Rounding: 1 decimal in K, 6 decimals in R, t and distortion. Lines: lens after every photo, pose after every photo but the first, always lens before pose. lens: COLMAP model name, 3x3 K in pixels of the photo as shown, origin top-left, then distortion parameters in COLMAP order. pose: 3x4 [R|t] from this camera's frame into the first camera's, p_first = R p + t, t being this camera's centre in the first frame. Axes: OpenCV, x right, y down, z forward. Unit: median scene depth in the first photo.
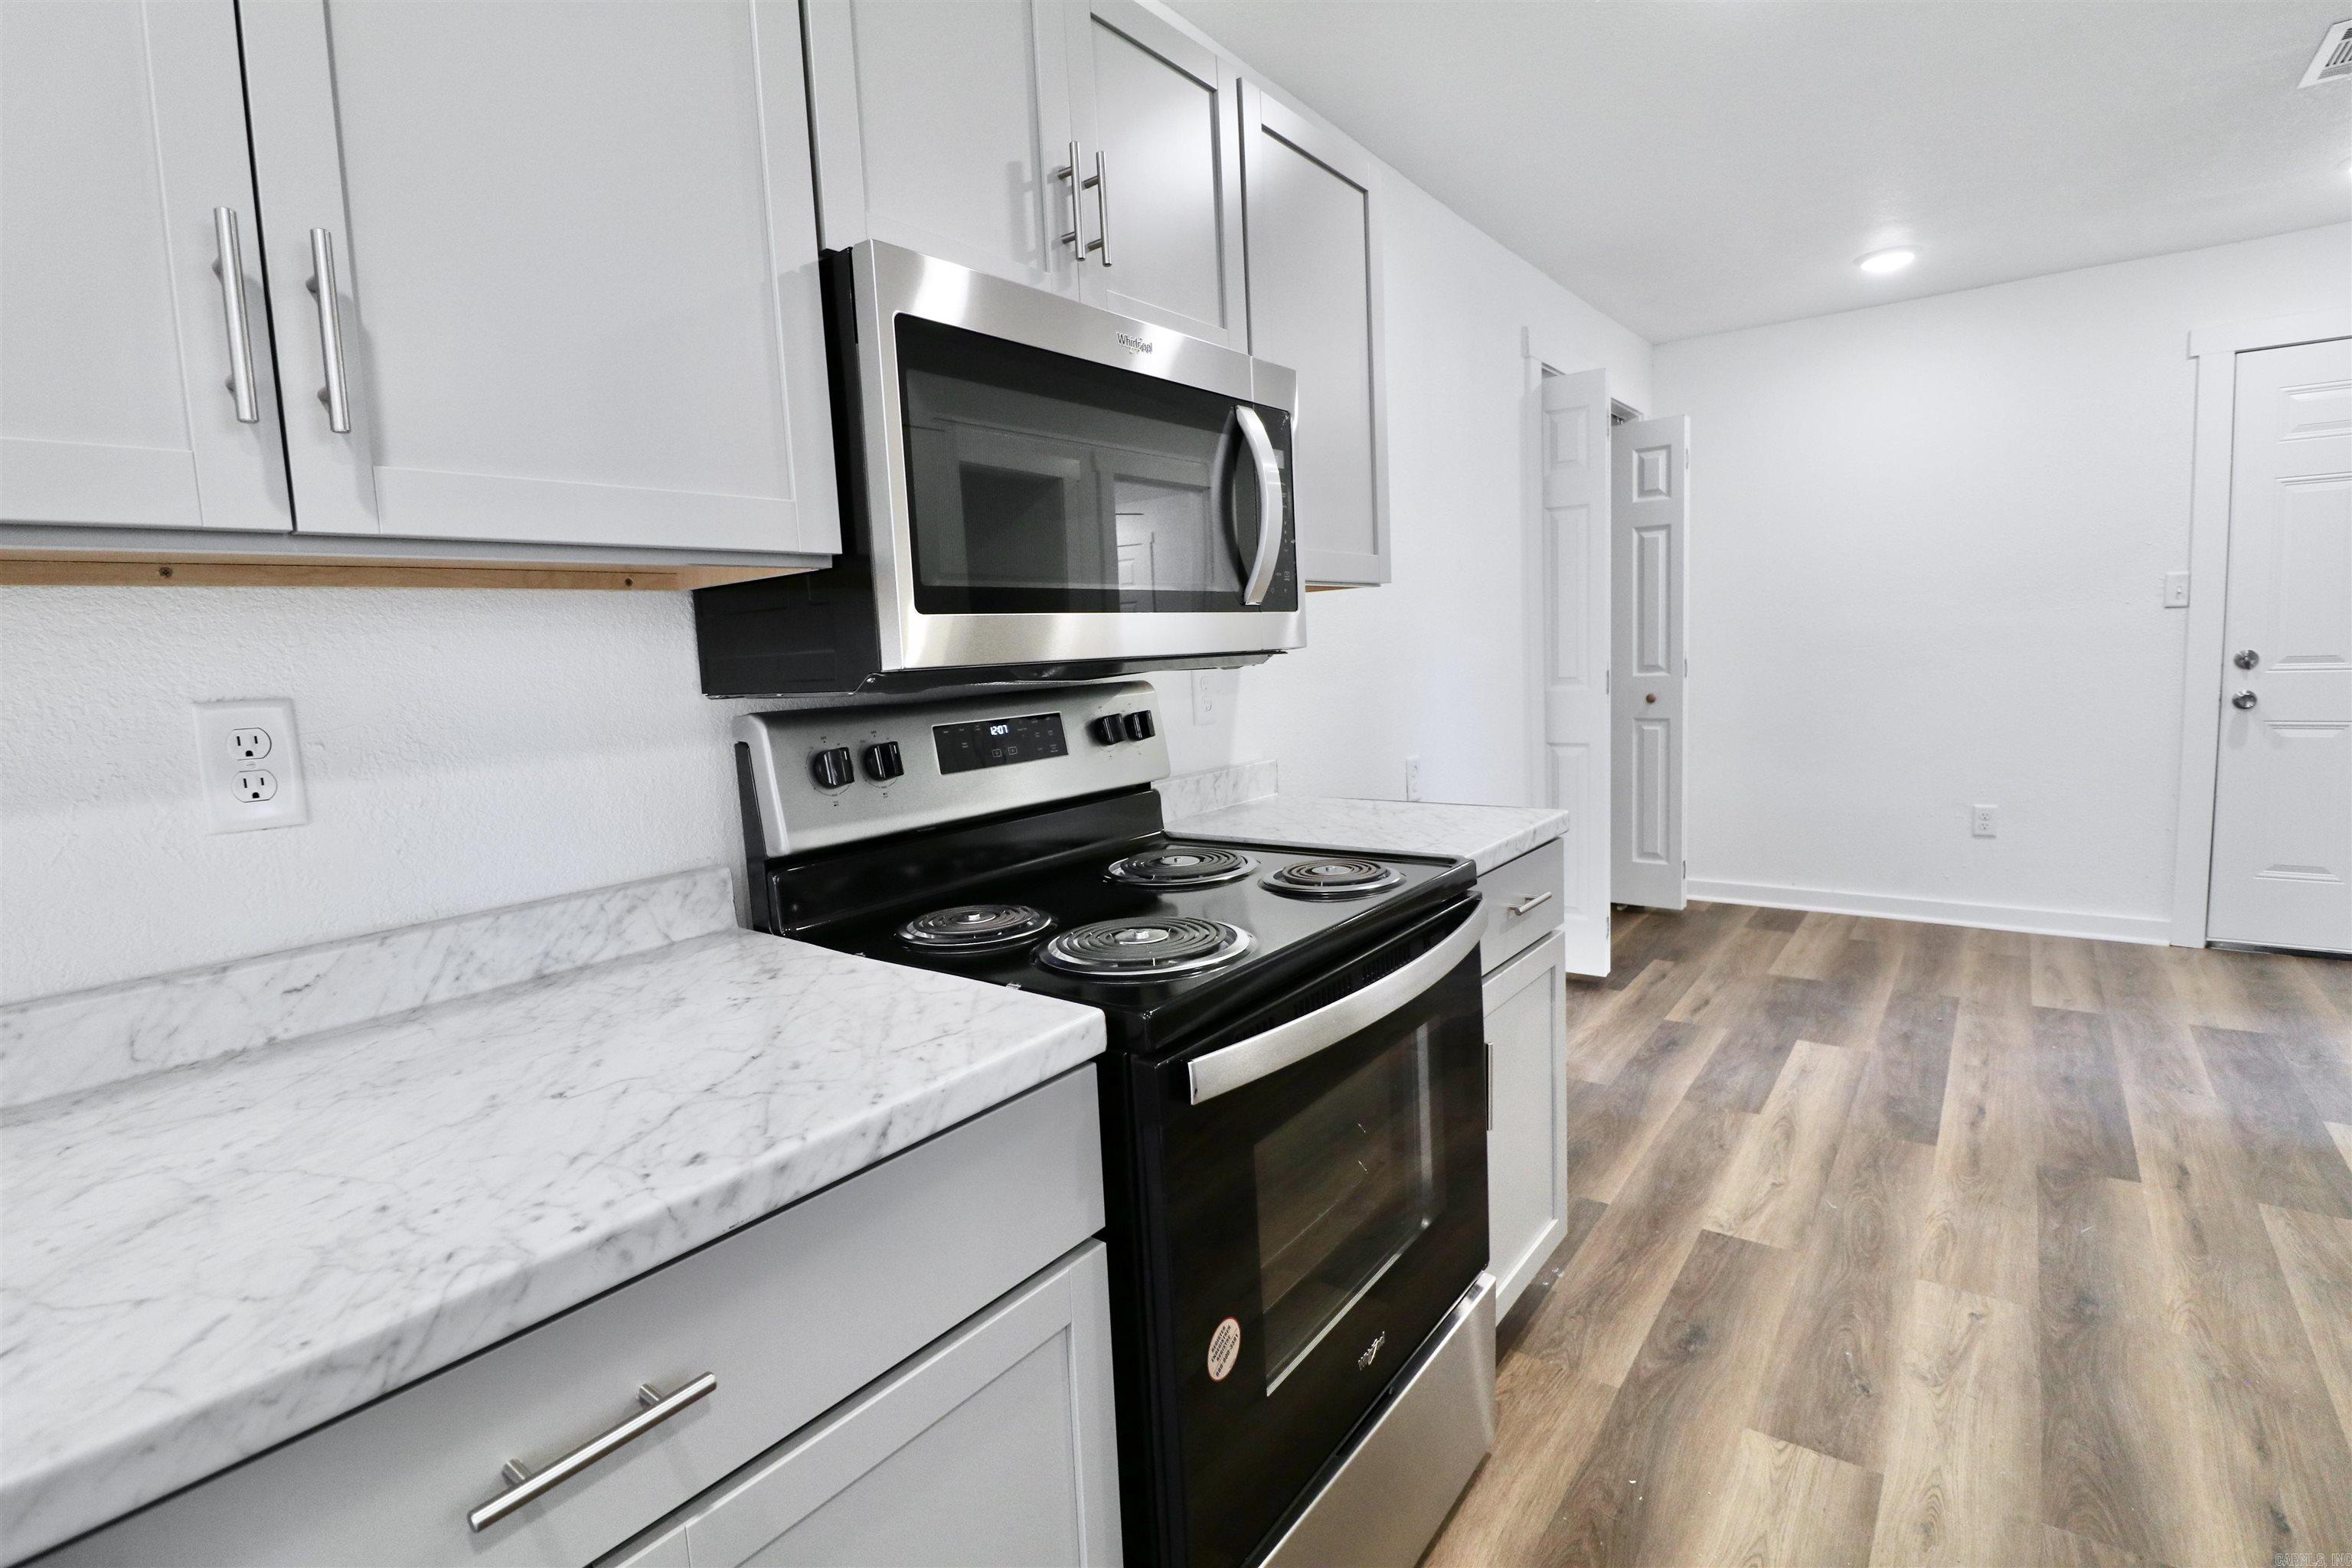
lens RADIAL K [[1086.6, 0, 1165.9], [0, 1086.6, 768.2], [0, 0, 1]] dist [-0.001090, -0.012831]
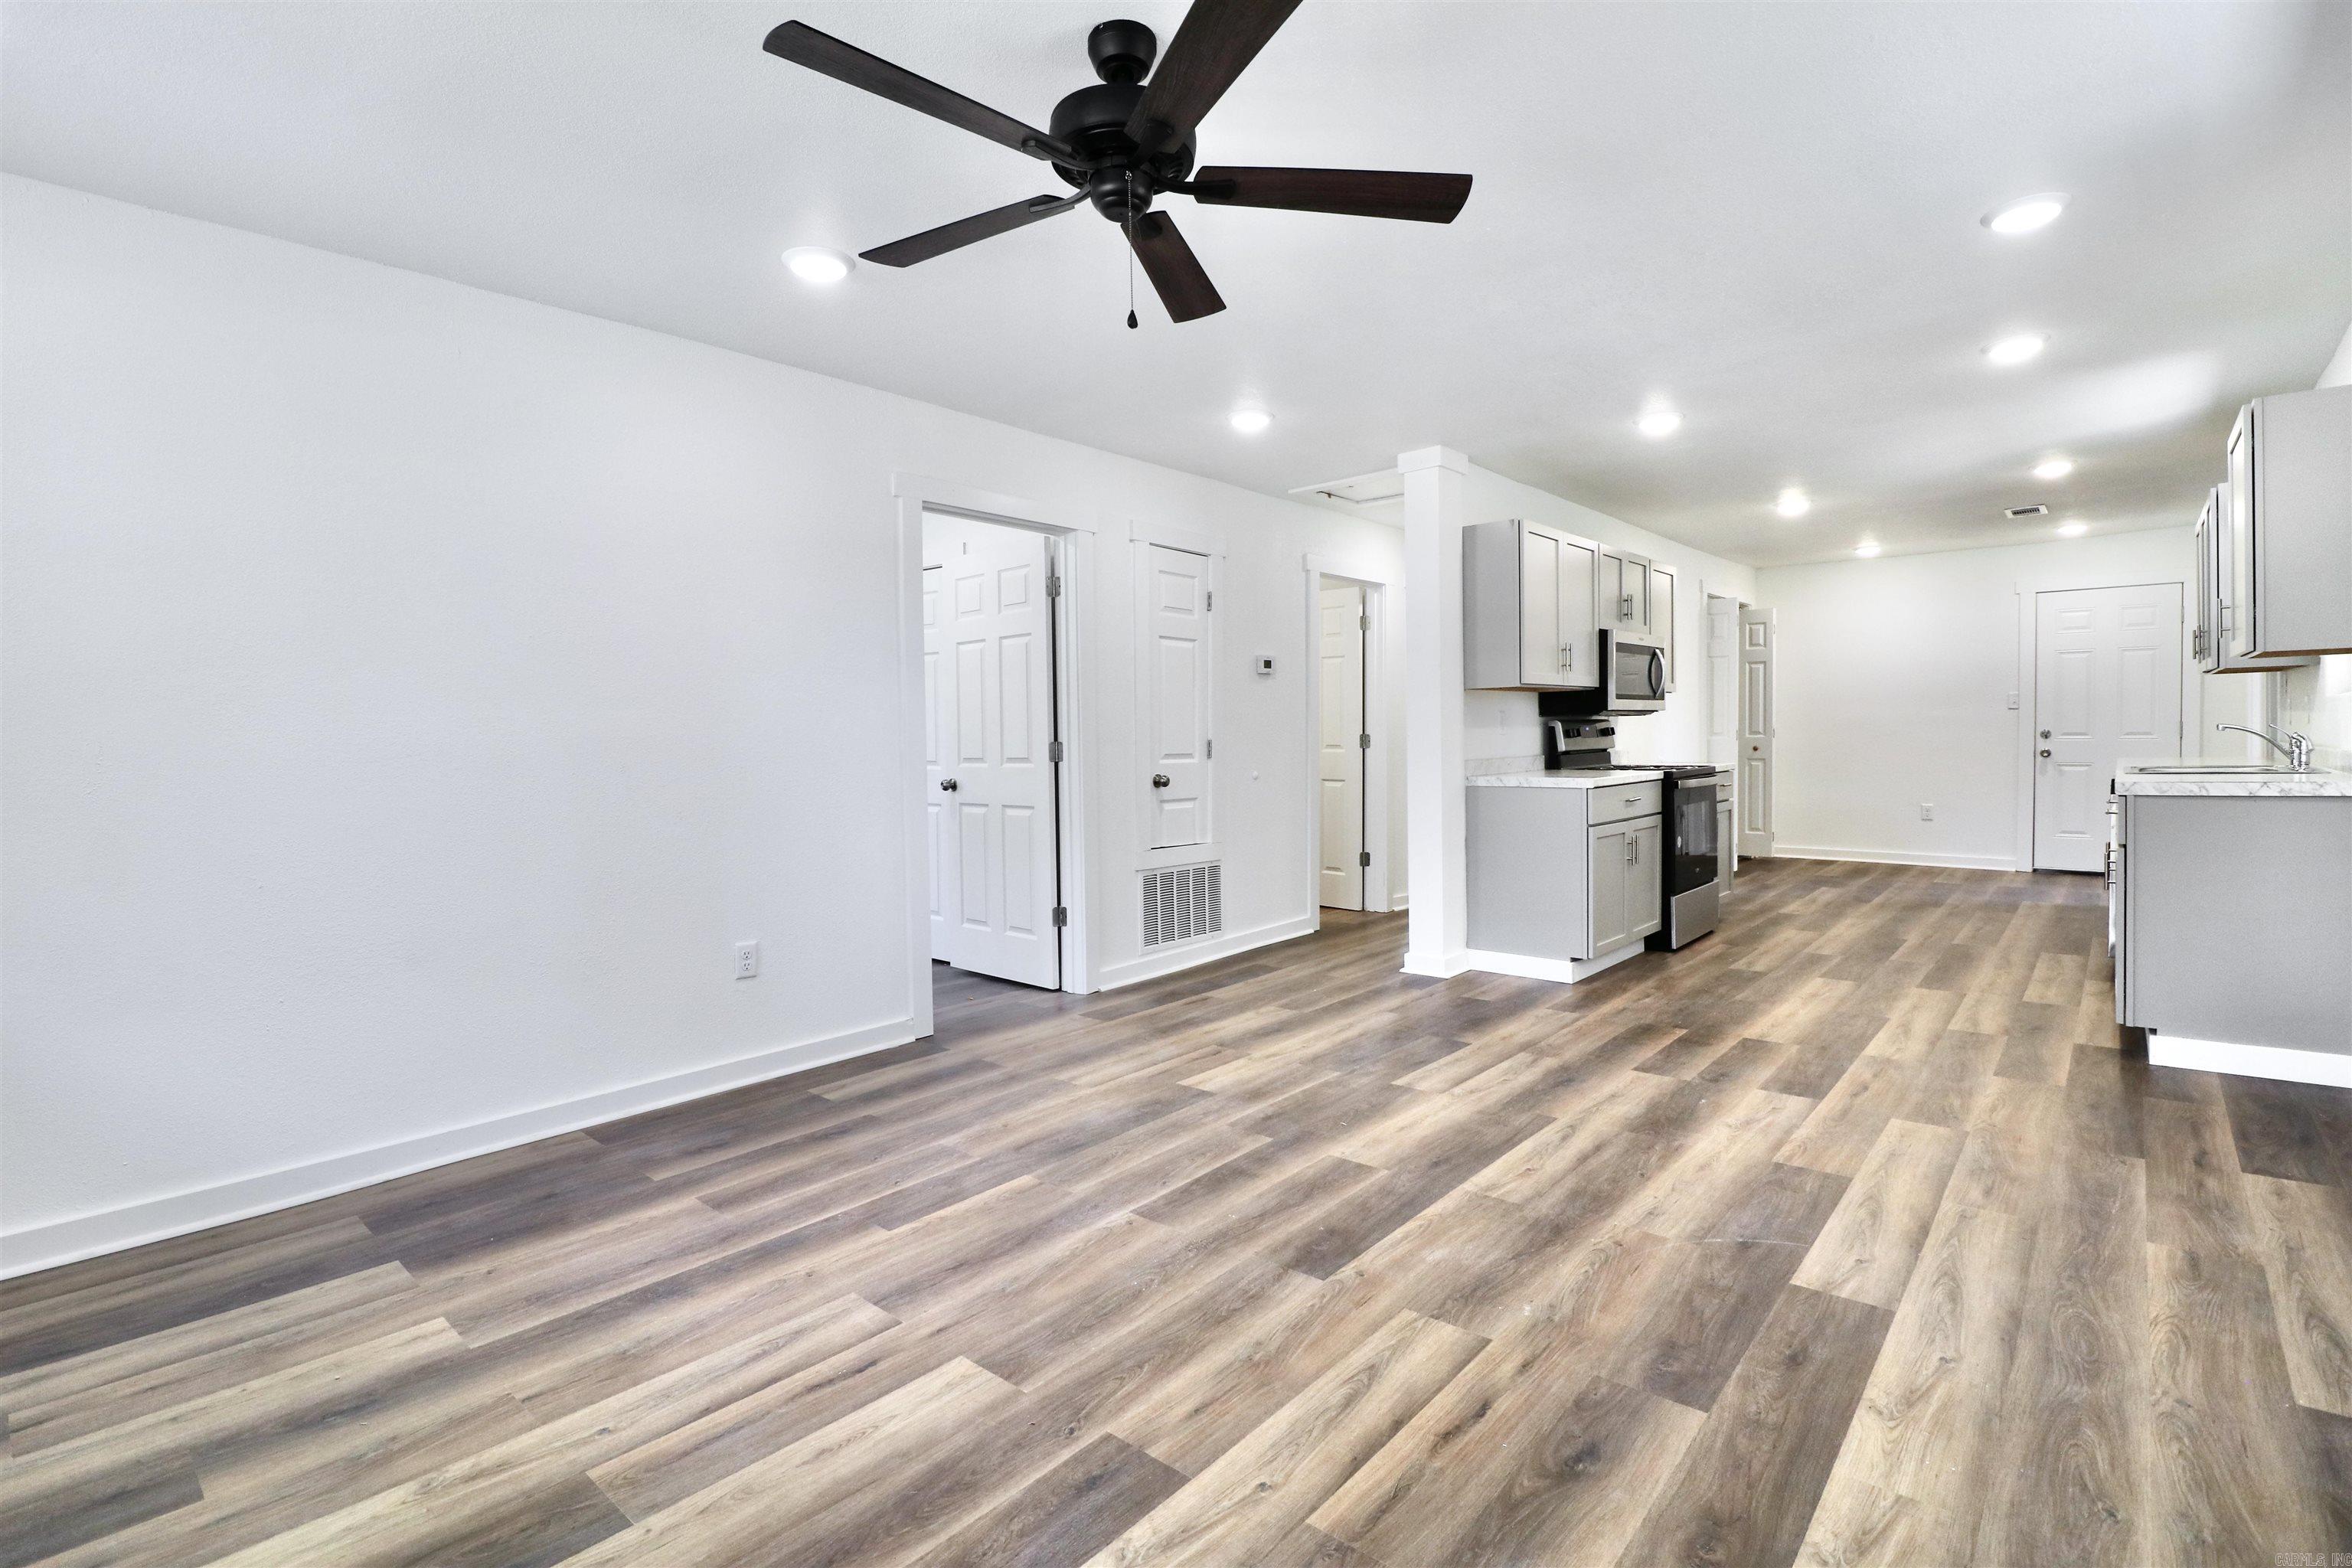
lens RADIAL K [[1082.7, 0, 1166.4], [0, 1082.7, 767.8], [0, 0, 1]] dist [-0.000955, -0.012255]
pose [[0.996961, 0.034128, -0.070035, -0.951455], [-0.039049, 0.996773, -0.070141, 0.299453], [0.067415, 0.072663, 0.995076, -2.021570]]
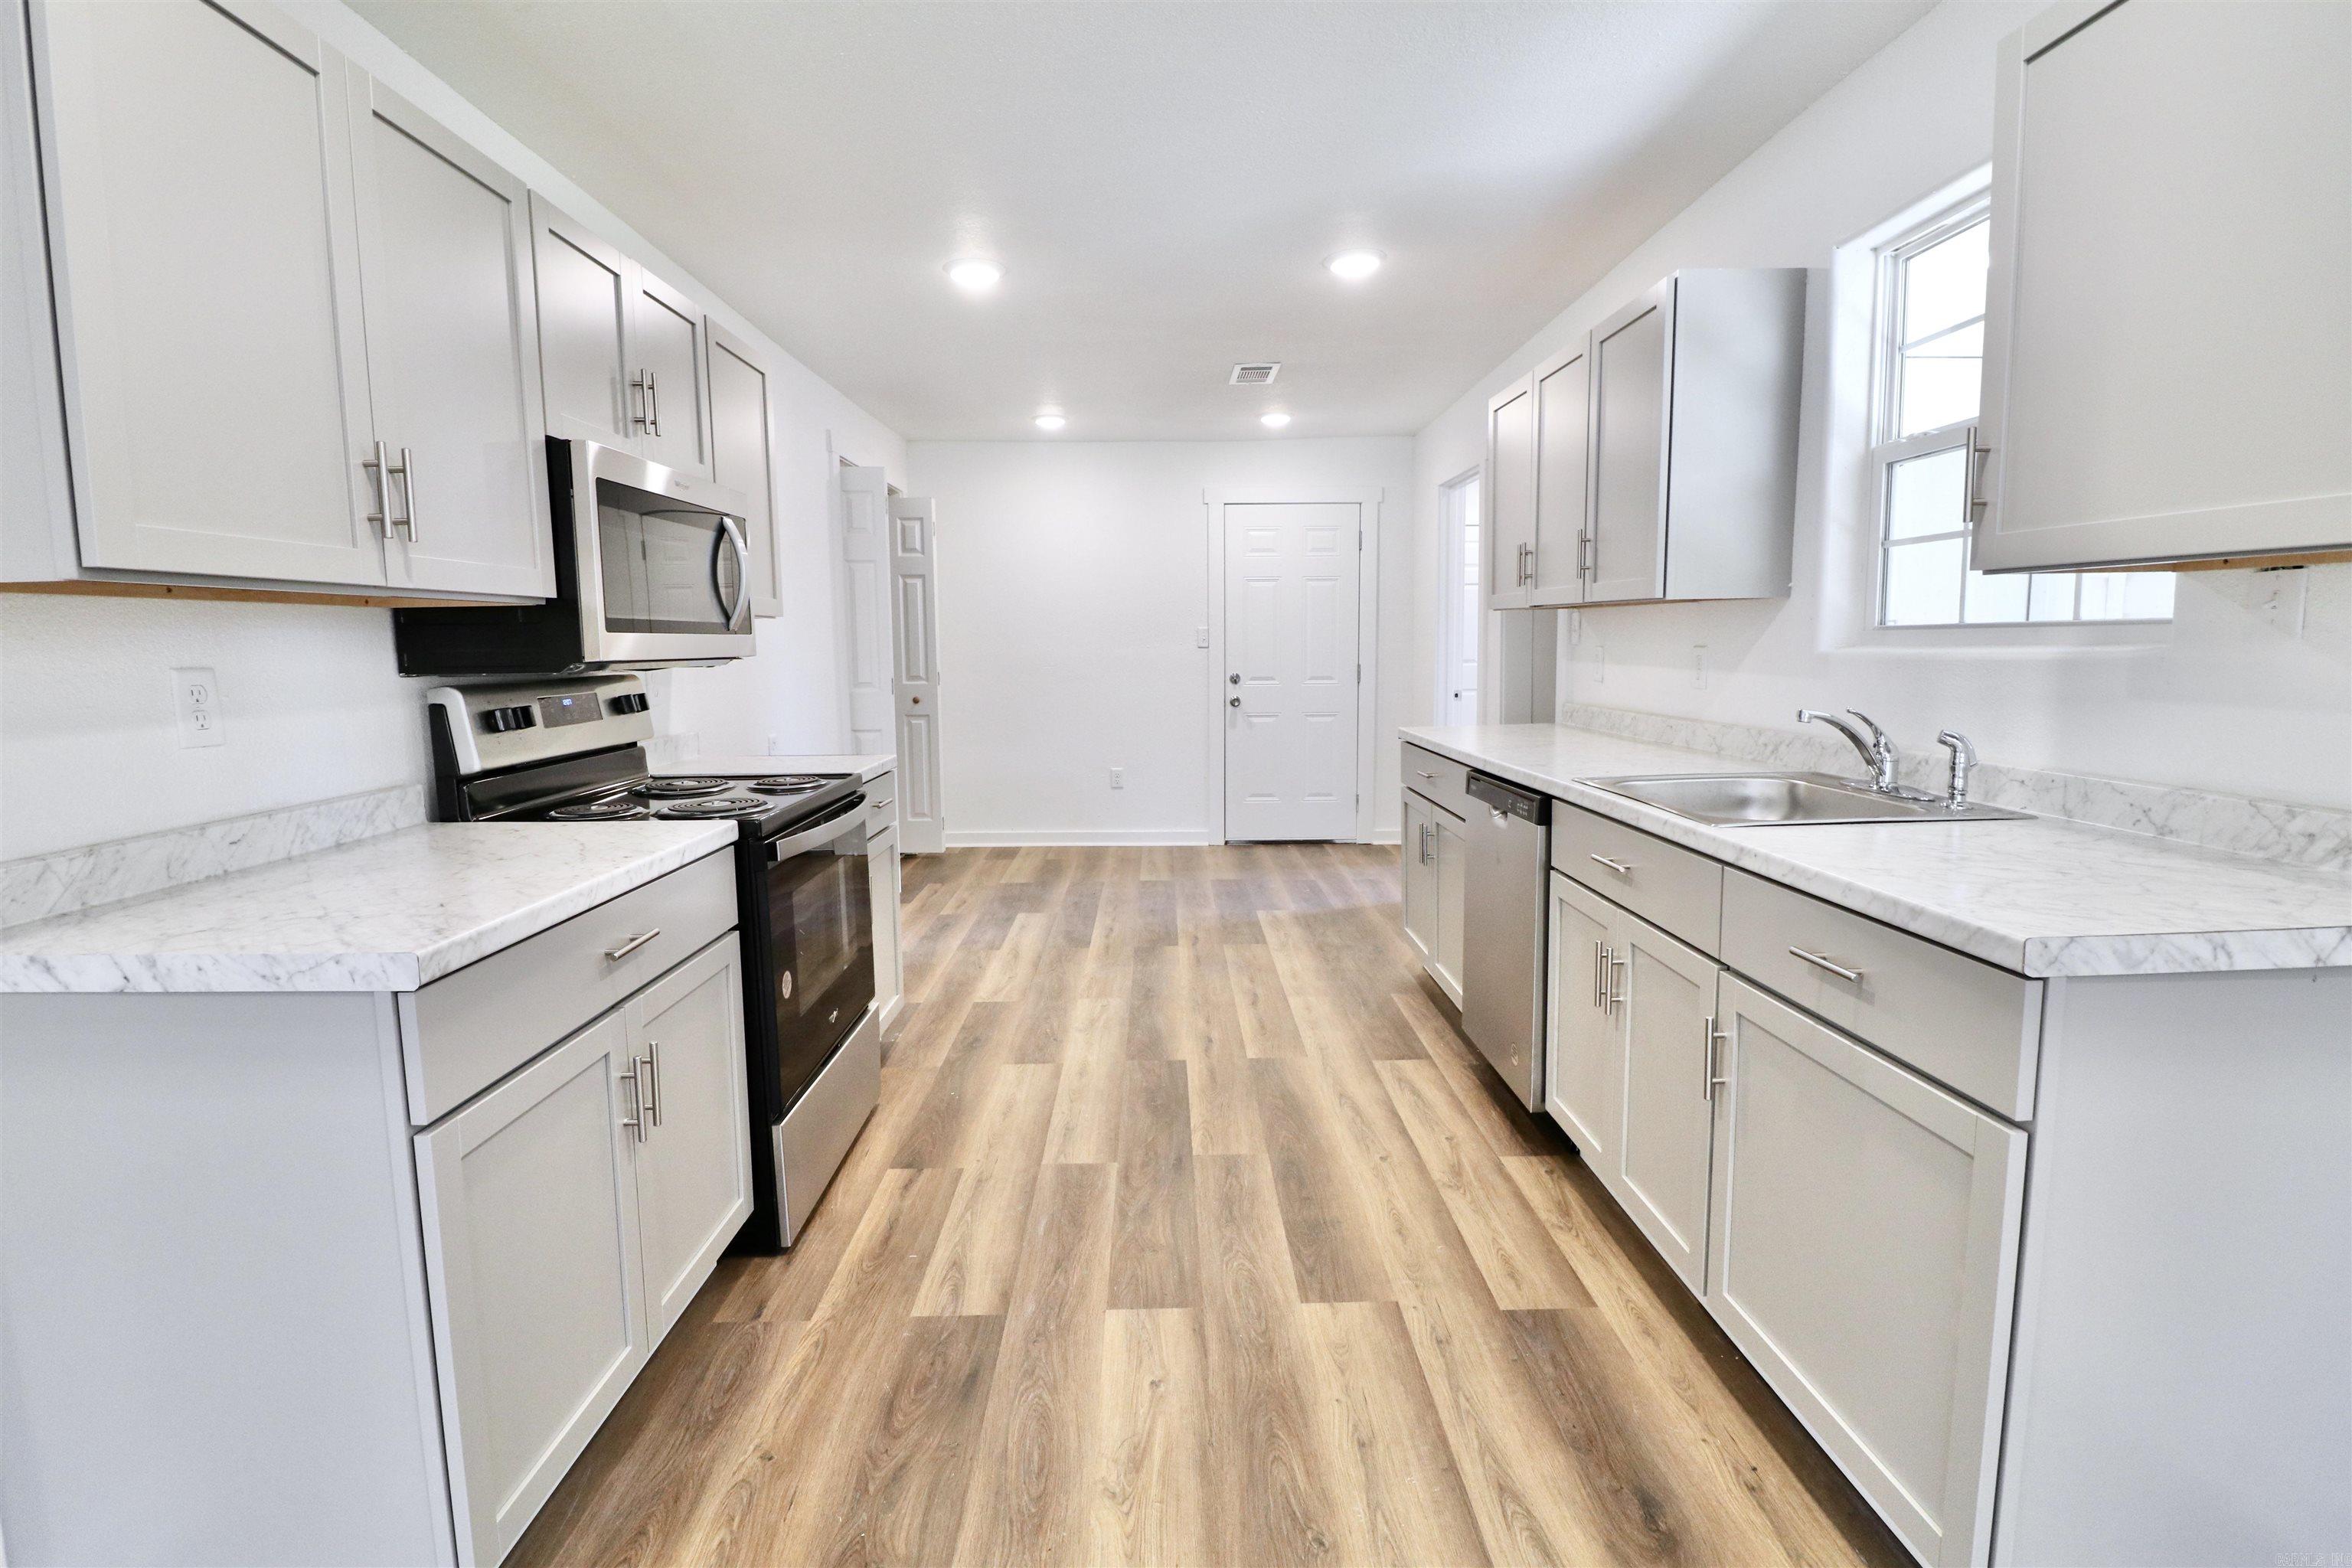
lens RADIAL K [[1082.7, 0, 1166.4], [0, 1082.7, 767.8], [0, 0, 1]] dist [-0.000955, -0.012255]
pose [[0.783648, -0.031035, 0.620430, -0.310119], [0.038685, 0.999251, 0.001122, 0.063466], [-0.620000, 0.023122, 0.784261, -0.528003]]
